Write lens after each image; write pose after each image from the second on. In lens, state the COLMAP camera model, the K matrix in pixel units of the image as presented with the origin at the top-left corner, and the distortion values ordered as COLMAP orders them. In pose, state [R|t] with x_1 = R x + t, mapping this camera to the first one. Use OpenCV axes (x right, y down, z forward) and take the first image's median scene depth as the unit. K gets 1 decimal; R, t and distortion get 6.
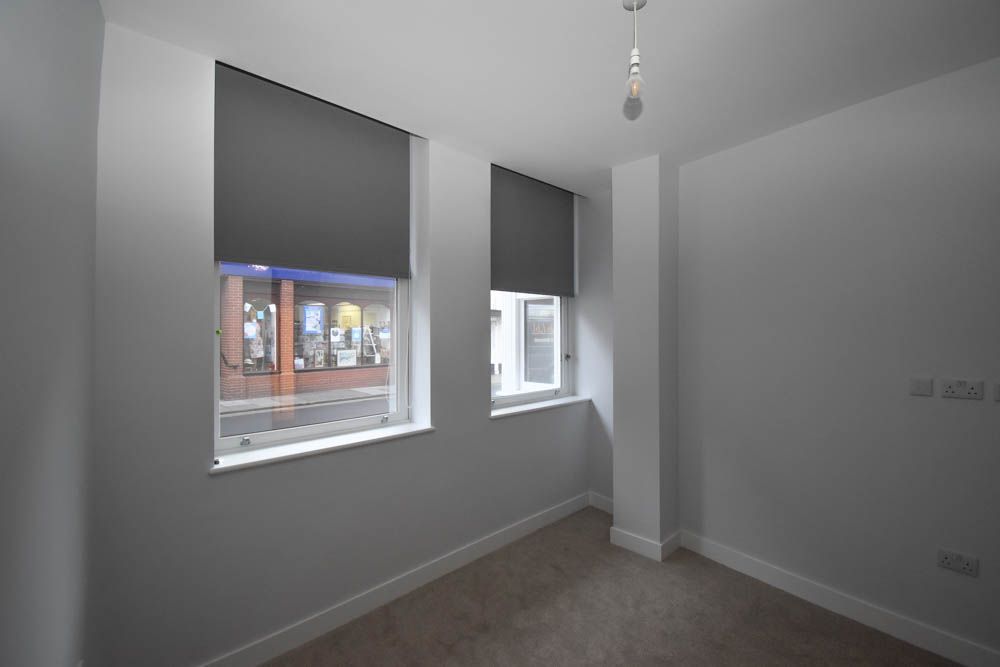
lens RADIAL K [[456.1, 0, 500.0], [0, 456.1, 333.5], [0, 0, 1]] dist [-0.001280, -0.000312]
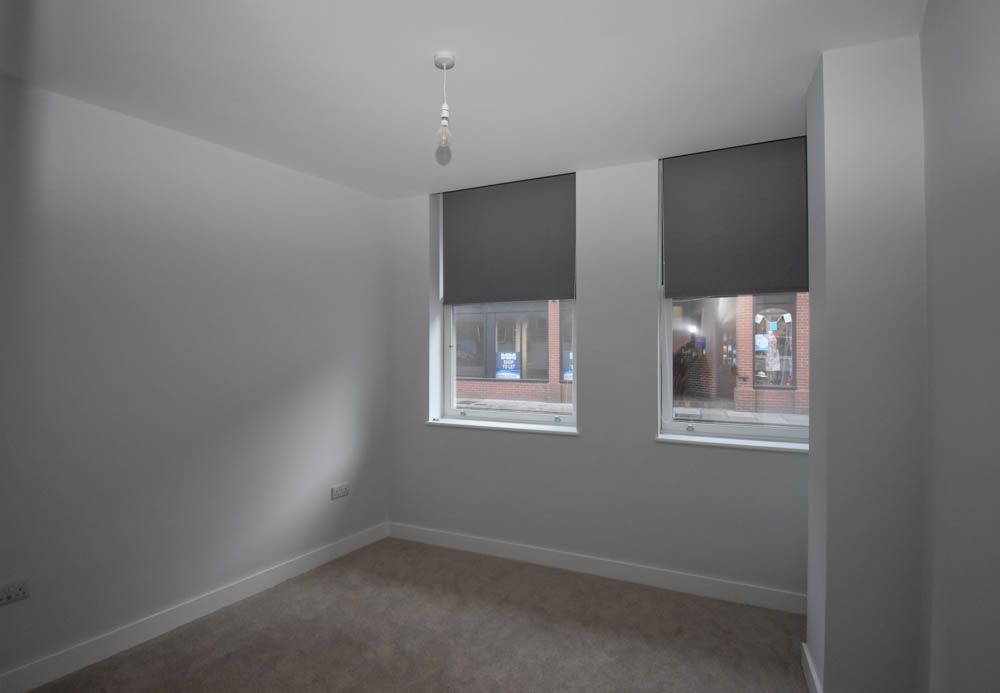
lens RADIAL K [[497.2, 0, 500.0], [0, 497.2, 346.5], [0, 0, 1]] dist [0.000465, 0.000010]
pose [[0.338926, 0.002971, -0.940808, 0.261065], [0.000741, 0.999994, 0.003425, -0.002058], [0.940813, -0.001858, 0.338921, 0.118722]]
